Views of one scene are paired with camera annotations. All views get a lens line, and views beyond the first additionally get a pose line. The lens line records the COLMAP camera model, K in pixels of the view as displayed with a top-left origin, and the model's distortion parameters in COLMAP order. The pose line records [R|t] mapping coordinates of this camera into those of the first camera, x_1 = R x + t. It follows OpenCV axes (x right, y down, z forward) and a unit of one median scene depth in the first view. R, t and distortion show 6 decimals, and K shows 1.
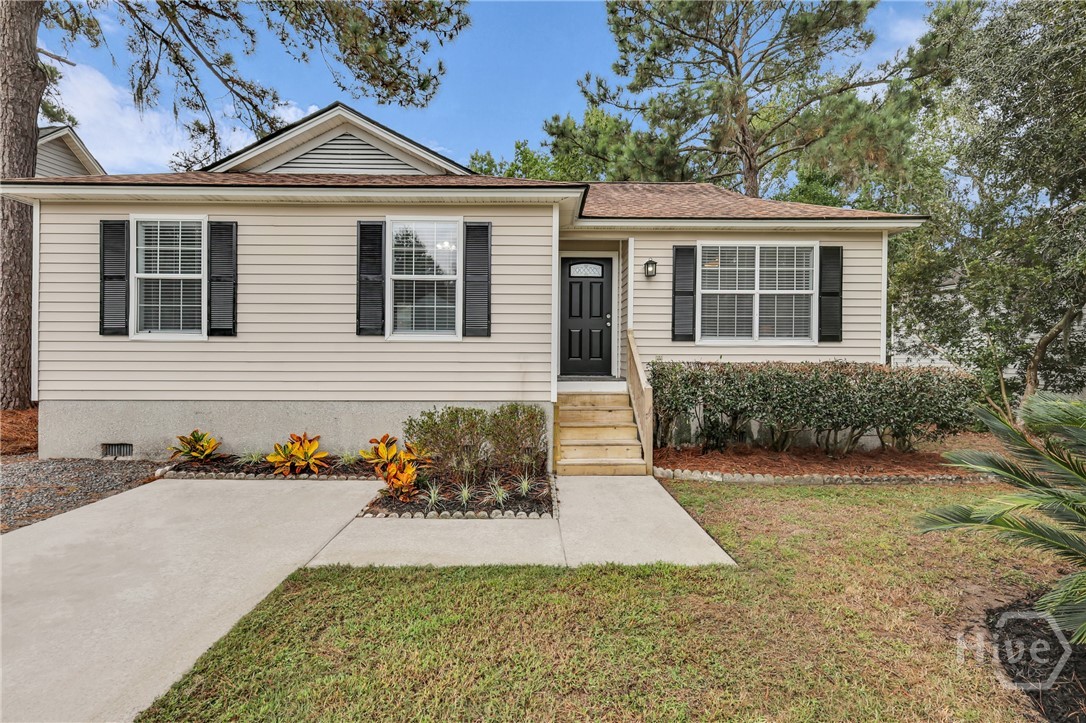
lens RADIAL K [[474.5, 0, 541.7], [0, 474.5, 352.6], [0, 0, 1]] dist [0.002938, 0.000925]
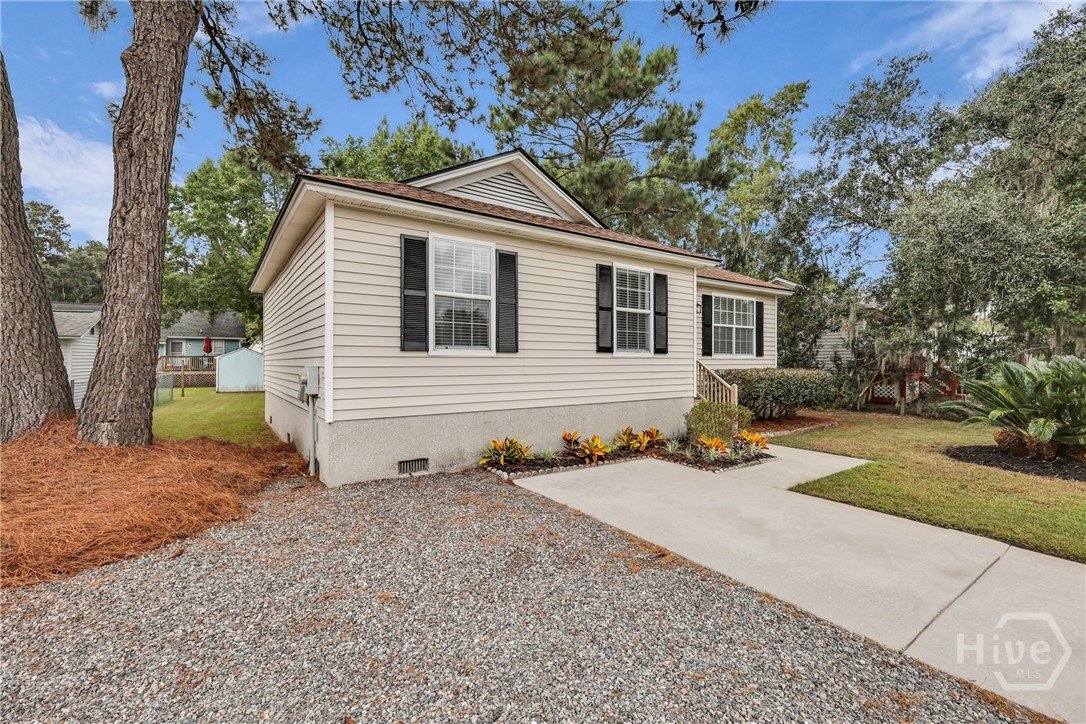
lens RADIAL K [[474.5, 0, 567.4], [0, 474.5, 371.6], [0, 0, 1]] dist [0.002938, 0.000925]
pose [[0.809099, -0.019144, 0.587360, -0.989201], [0.012832, 0.999806, 0.014911, -0.003483], [-0.587532, -0.004528, 0.809188, 0.005255]]
